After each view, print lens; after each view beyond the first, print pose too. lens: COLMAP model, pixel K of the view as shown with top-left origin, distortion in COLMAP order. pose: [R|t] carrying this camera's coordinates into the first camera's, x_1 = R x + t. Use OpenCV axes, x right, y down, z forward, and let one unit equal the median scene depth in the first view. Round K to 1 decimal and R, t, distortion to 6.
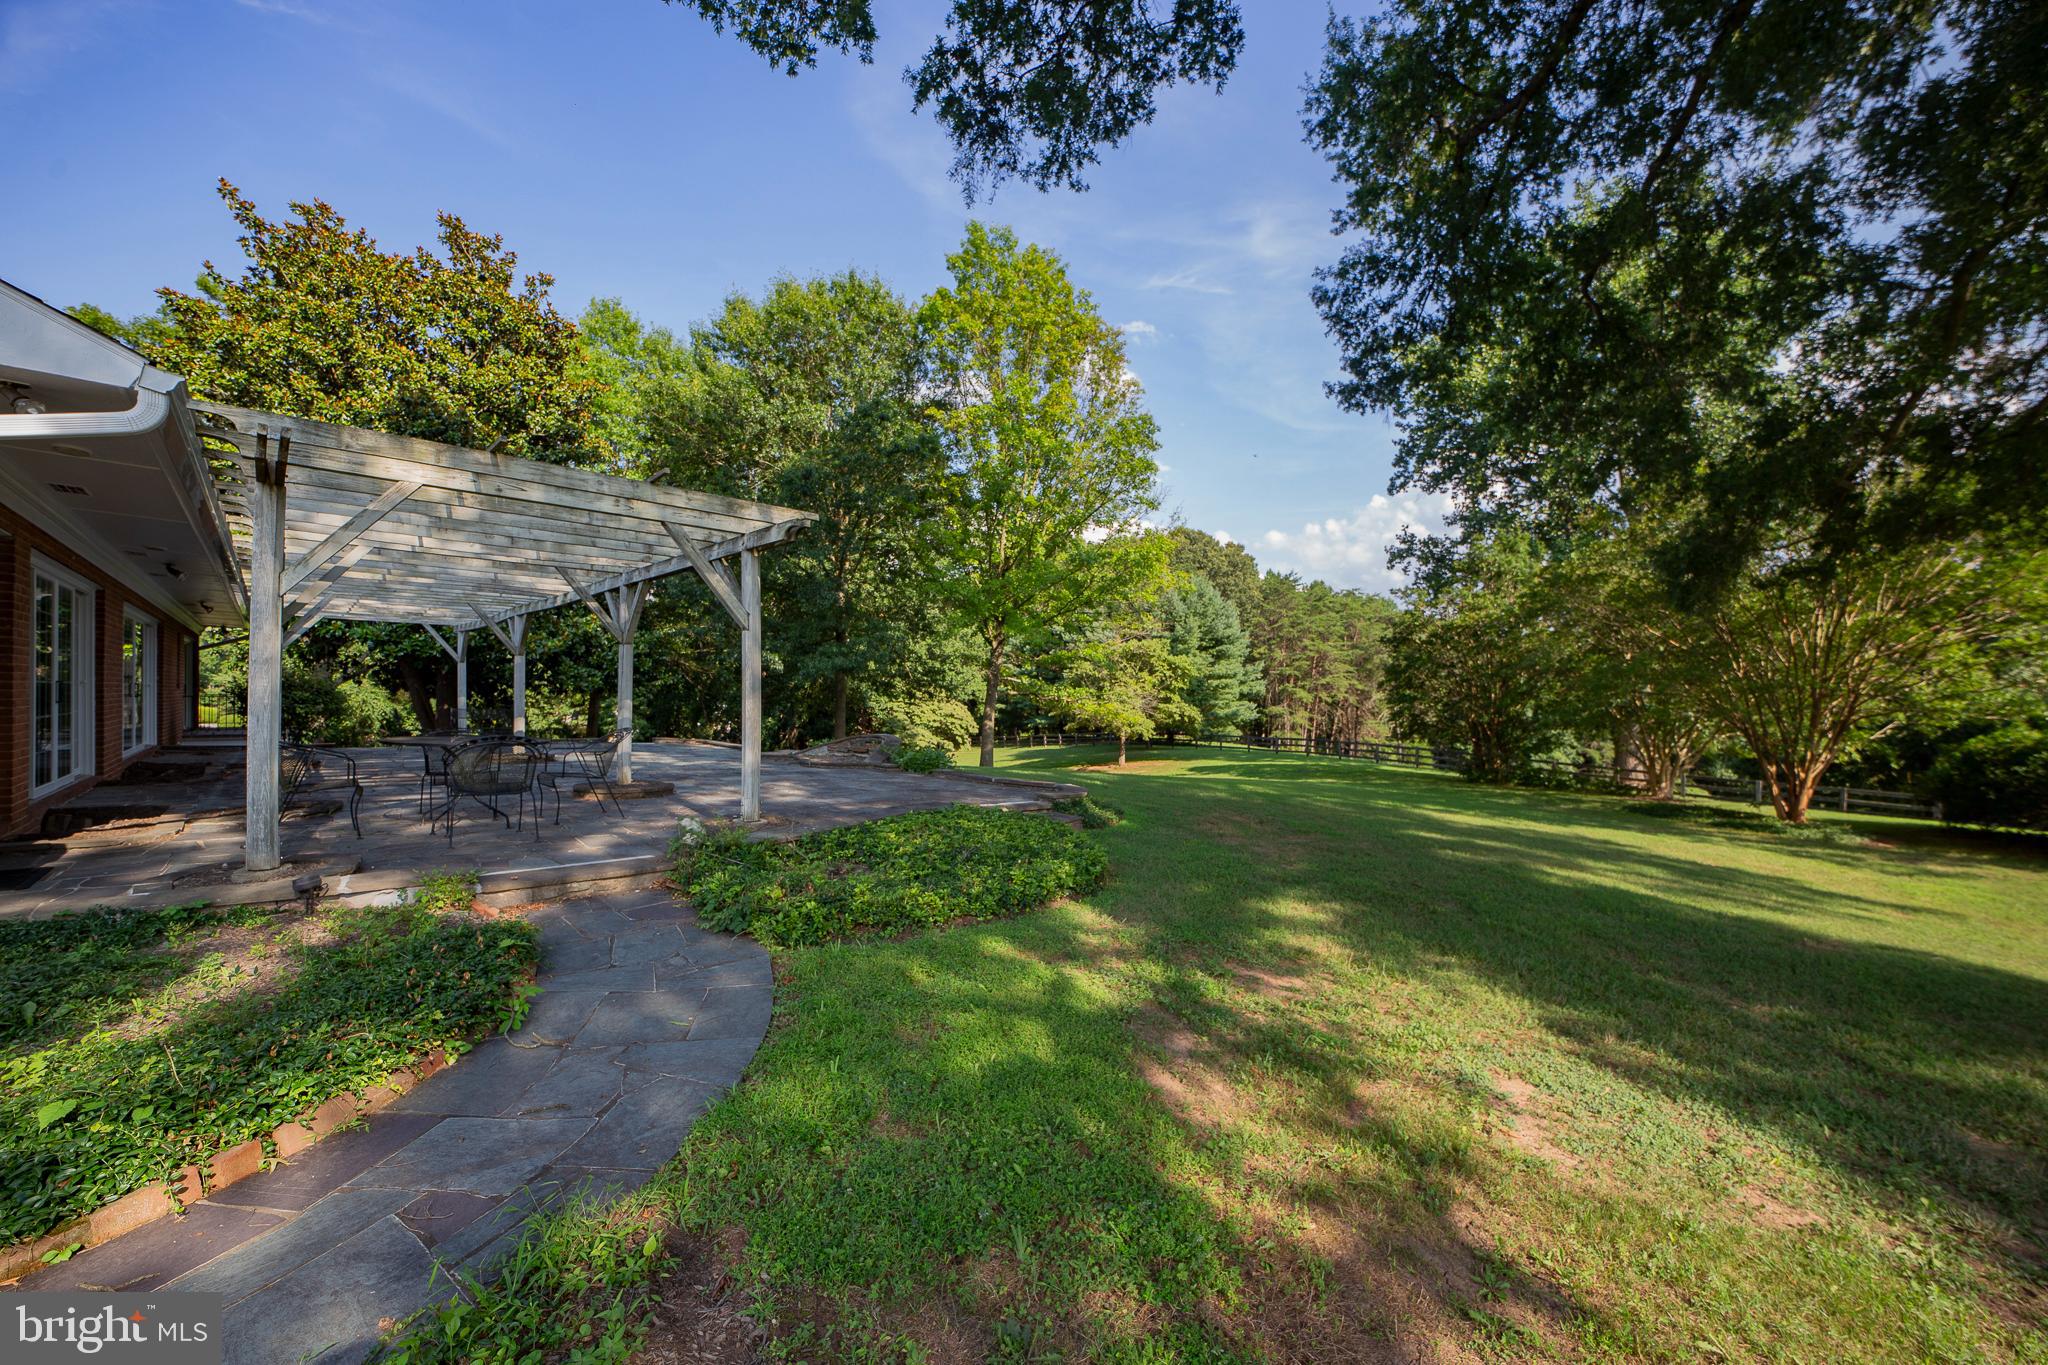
lens RADIAL K [[801.1, 0, 1046.4], [0, 801.1, 687.2], [0, 0, 1]] dist [-0.002534, -0.000220]
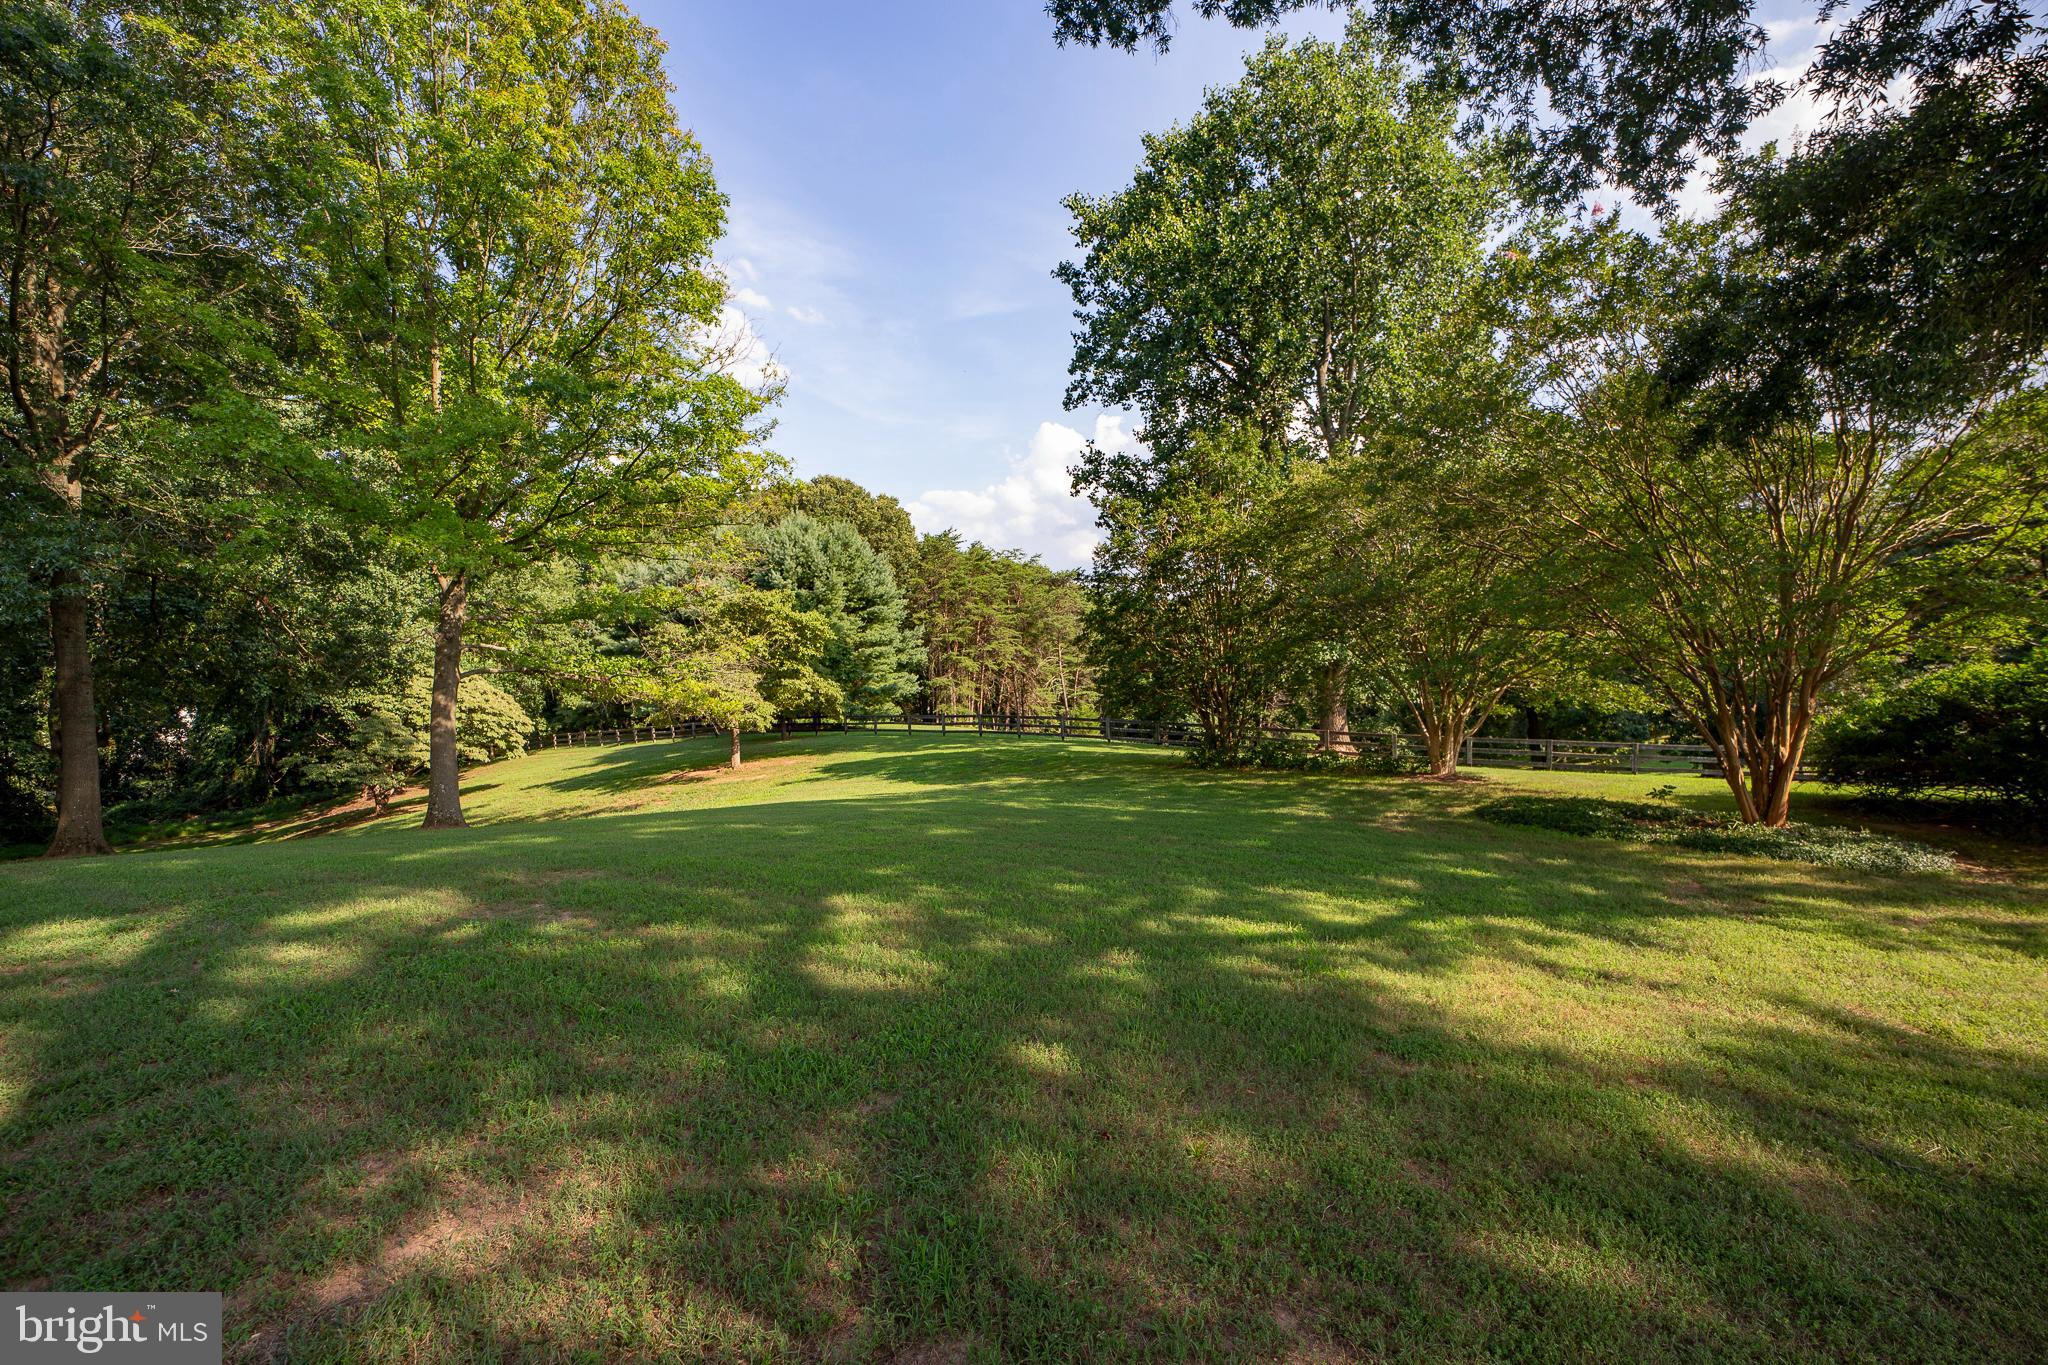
lens RADIAL K [[801.1, 0, 1046.4], [0, 801.1, 687.2], [0, 0, 1]] dist [-0.002534, -0.000220]
pose [[0.915384, -0.045898, 0.399956, 0.046833], [0.033119, 0.998698, 0.038808, 0.005194], [-0.401217, -0.022278, 0.915712, 0.166138]]
